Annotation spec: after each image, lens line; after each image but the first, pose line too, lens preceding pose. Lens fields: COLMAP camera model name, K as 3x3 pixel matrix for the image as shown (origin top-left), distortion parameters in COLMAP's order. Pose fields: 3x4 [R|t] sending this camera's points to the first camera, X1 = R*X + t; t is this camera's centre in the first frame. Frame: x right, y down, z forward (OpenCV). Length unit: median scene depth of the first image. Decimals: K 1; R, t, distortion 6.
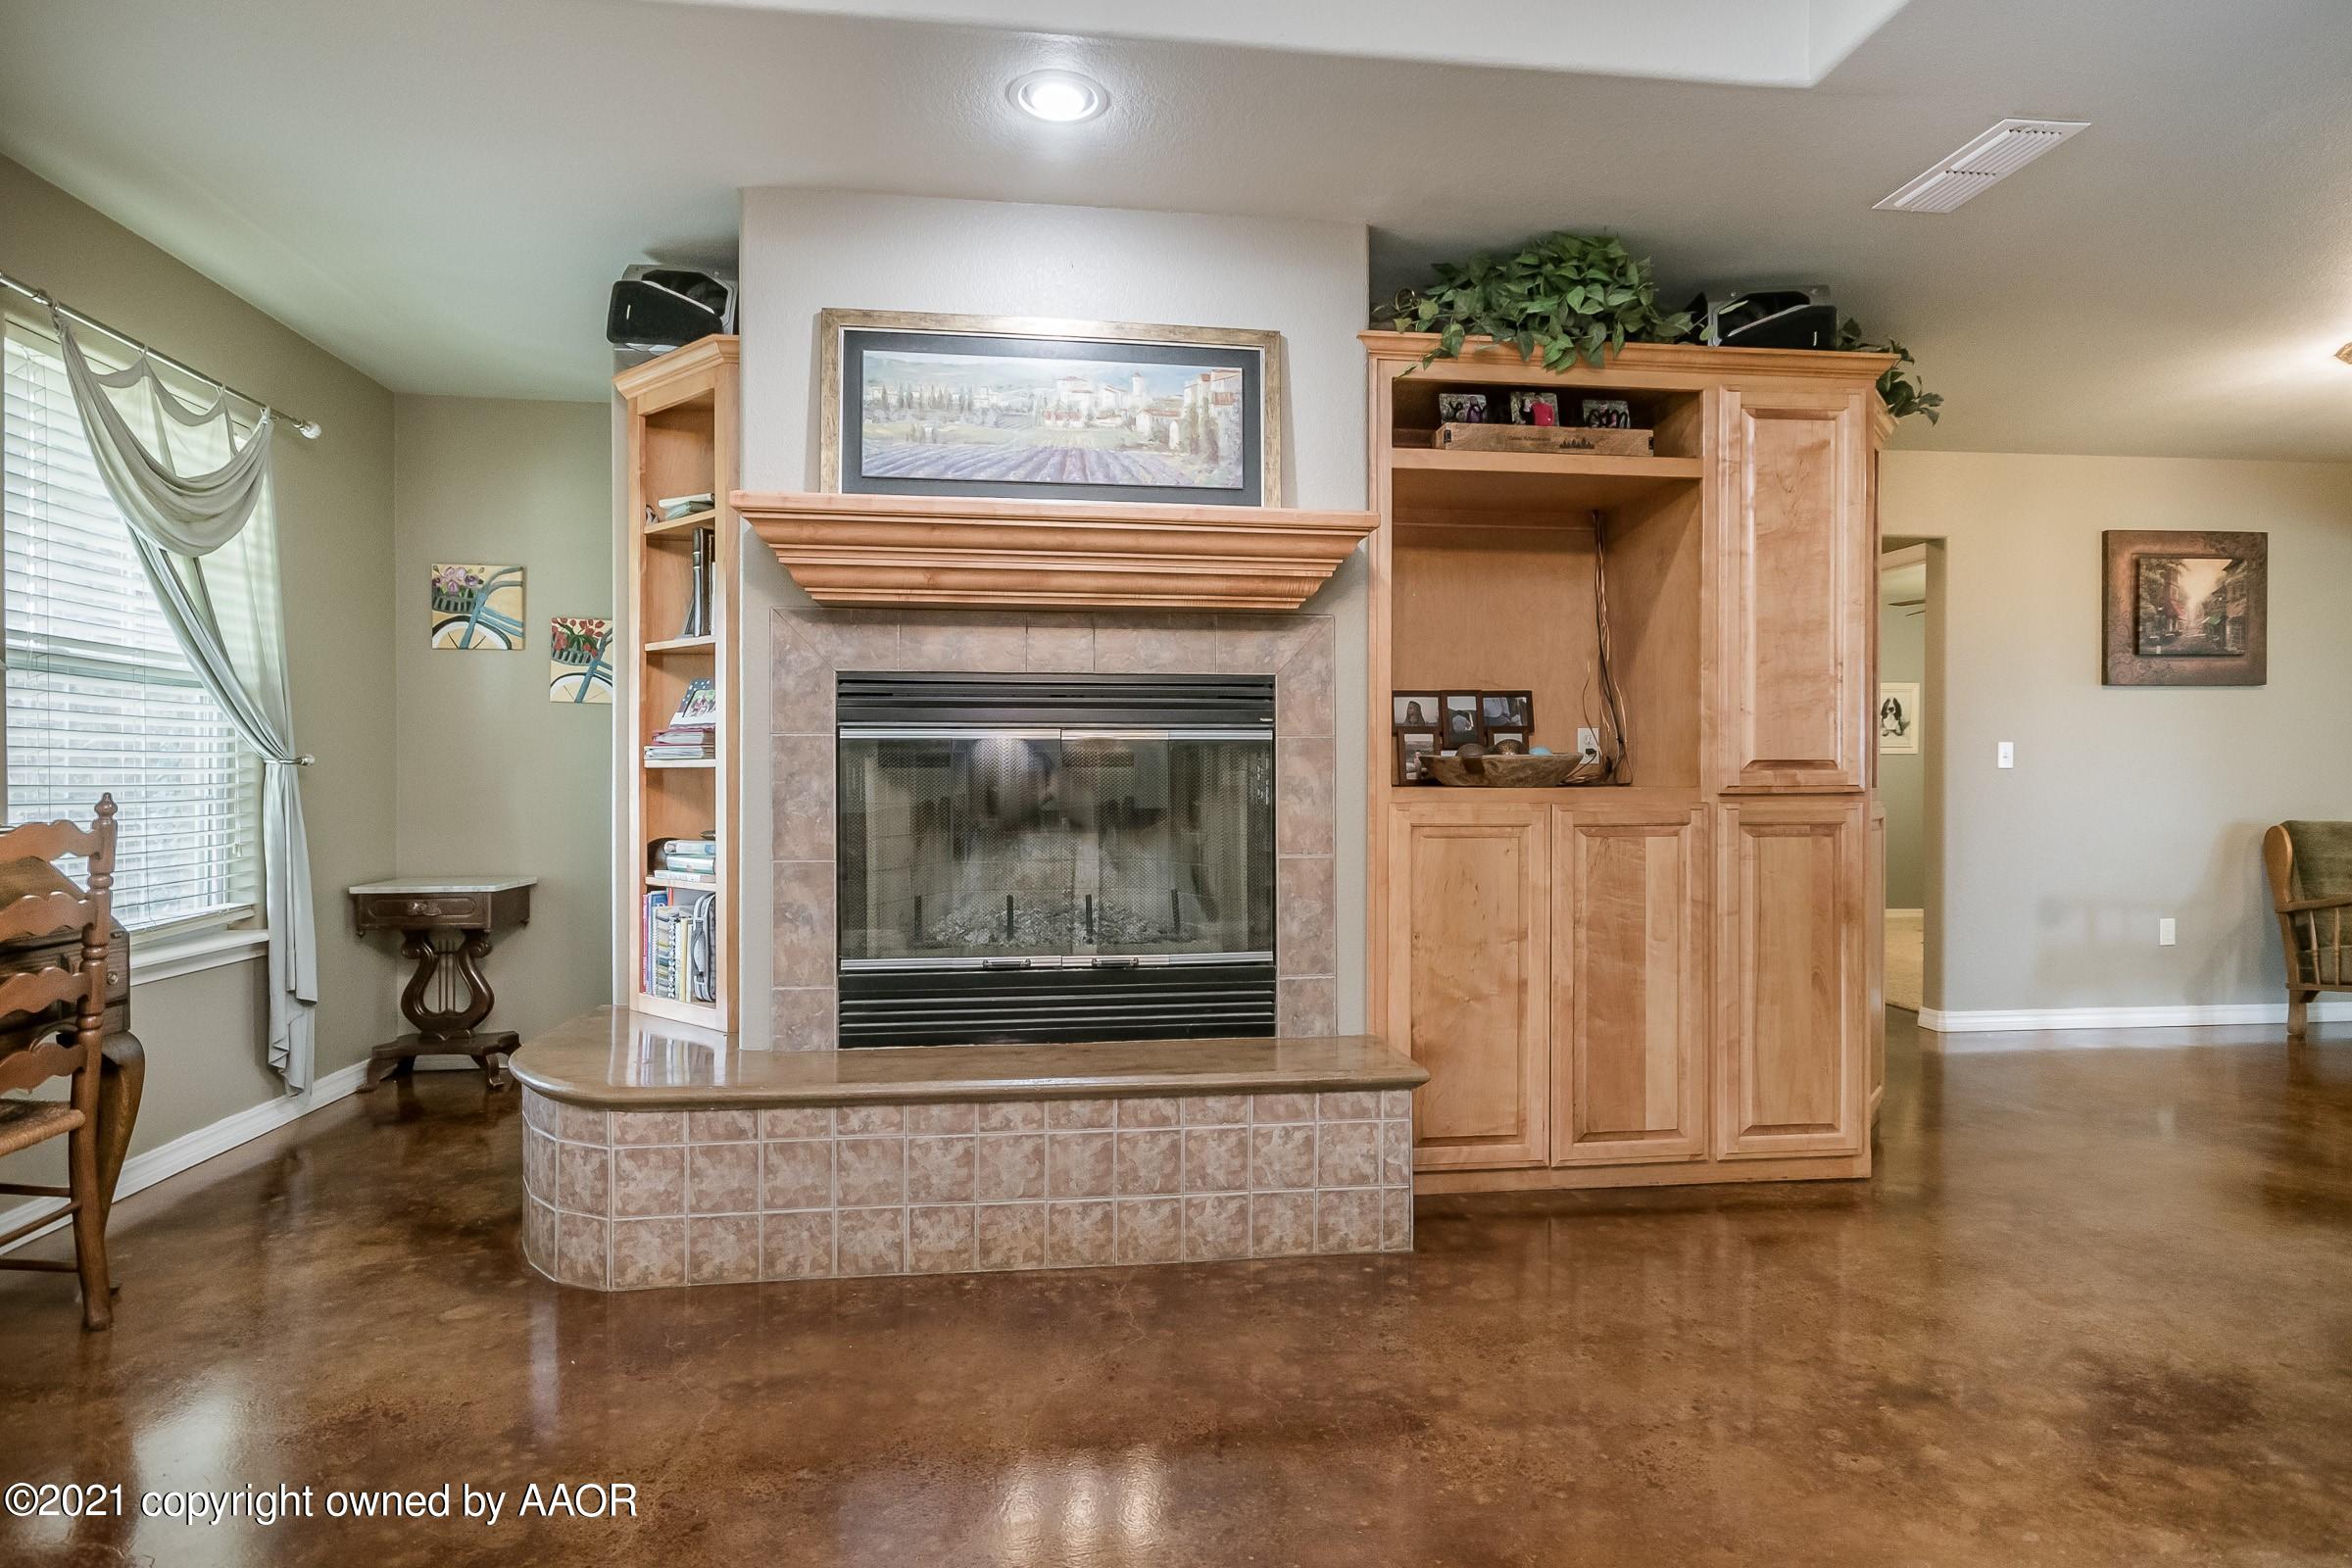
lens RADIAL K [[1220.8, 0, 1195.3], [0, 1220.8, 791.4], [0, 0, 1]] dist [0.010065, 0.001819]
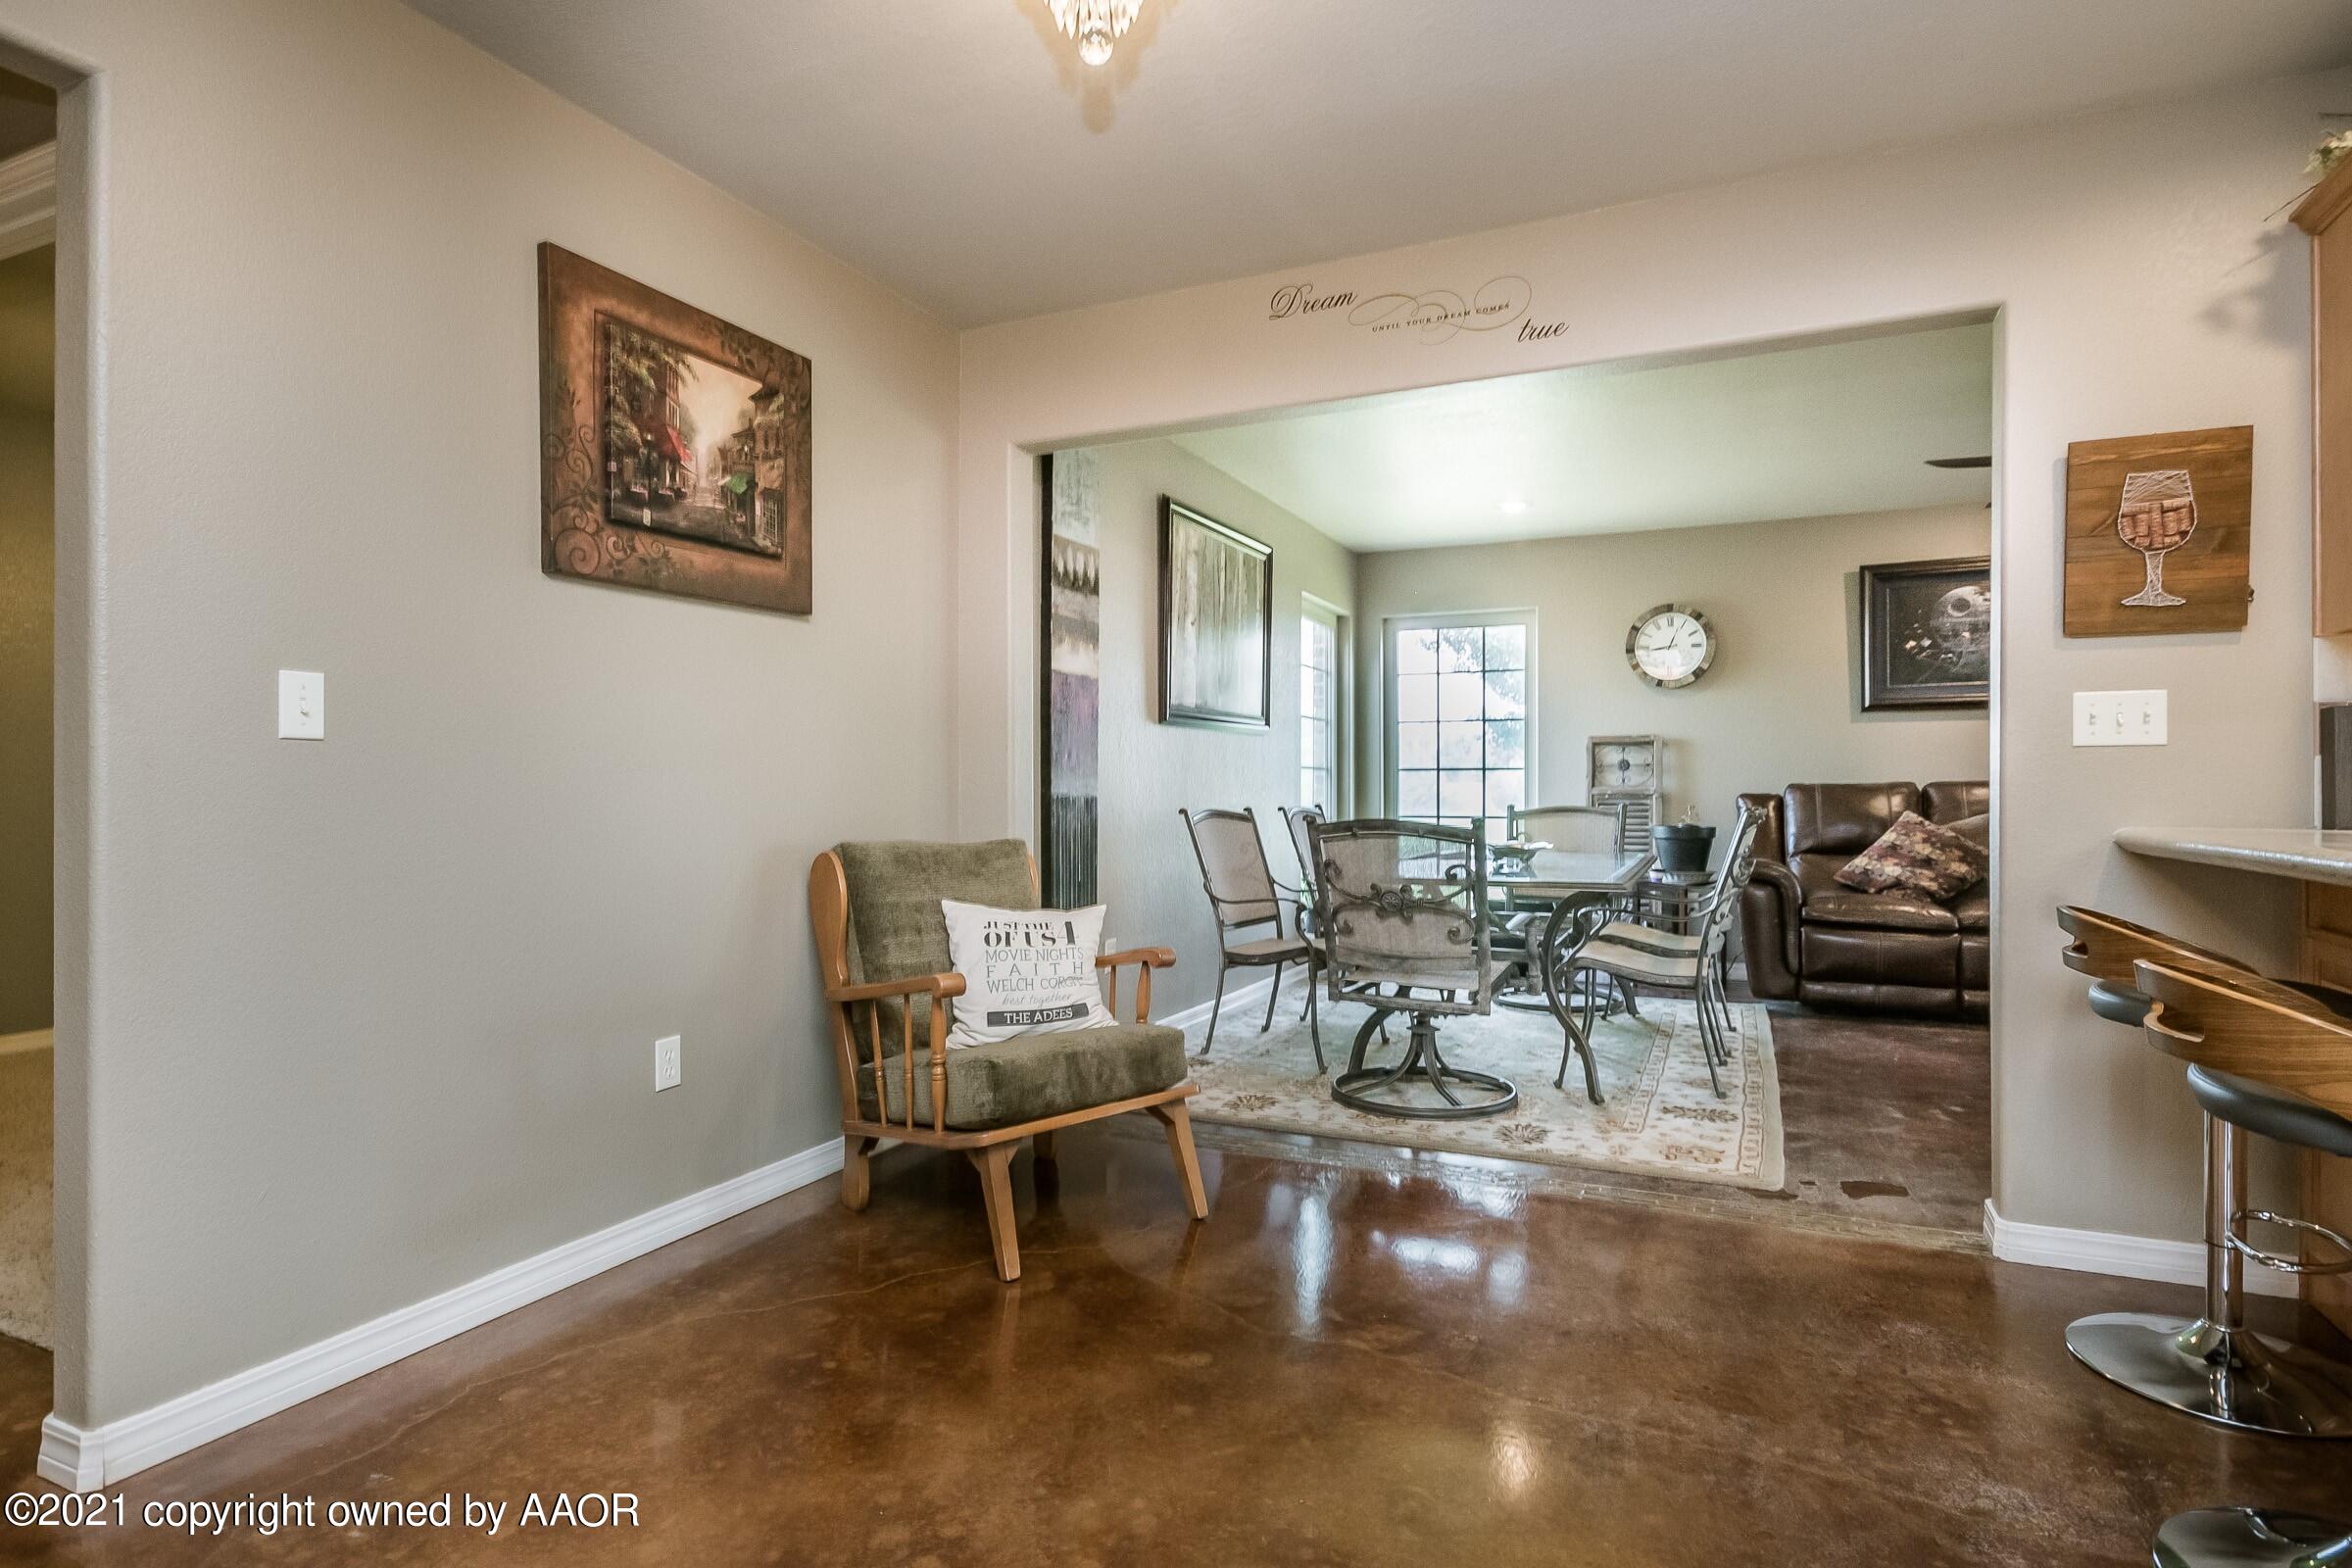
lens RADIAL K [[1220.8, 0, 1192.8], [0, 1220.8, 790.5], [0, 0, 1]] dist [0.010065, 0.001819]
pose [[0.524432, -0.001644, 0.851451, 0.775719], [0.005398, 0.999984, -0.001393, 0.000489], [-0.851435, 0.005327, 0.524433, 0.894042]]
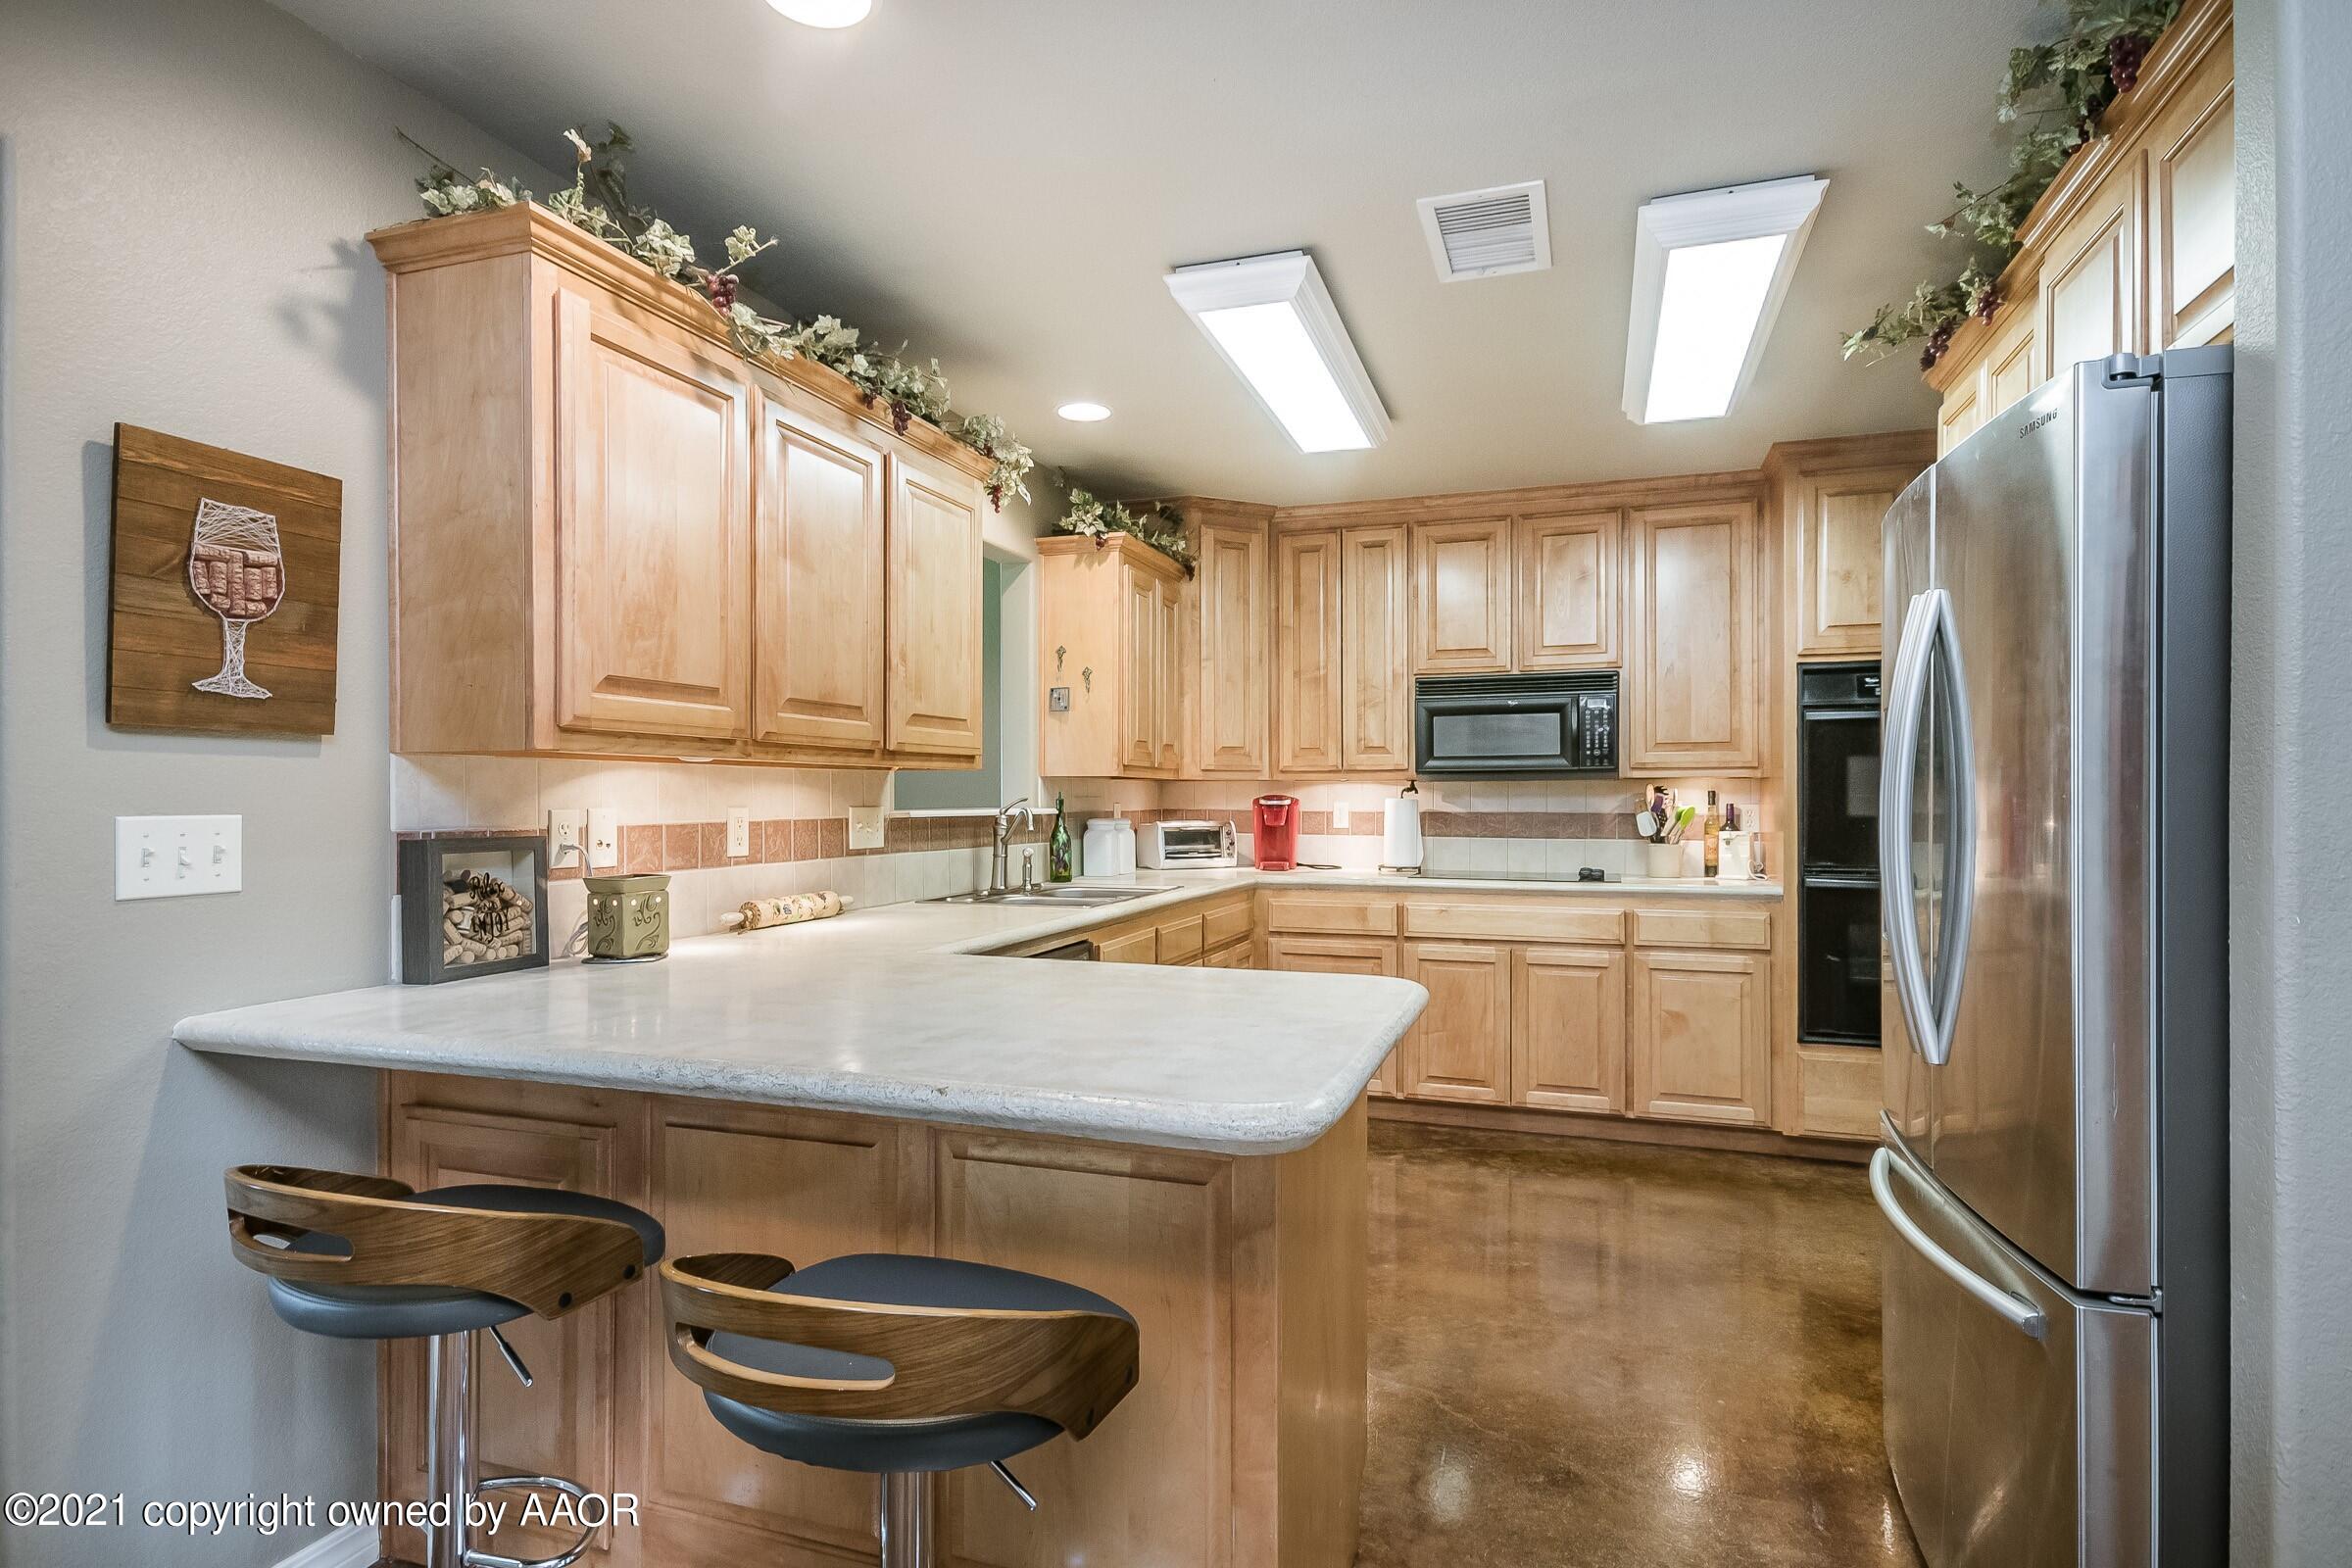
lens RADIAL K [[1220.8, 0, 1176.2], [0, 1220.8, 792.5], [0, 0, 1]] dist [0.010065, 0.001819]
pose [[-0.893653, -0.002608, 0.448751, 1.147568], [-0.001440, 0.999995, 0.002944, -0.075592], [-0.448757, 0.001985, -0.893652, 1.089332]]
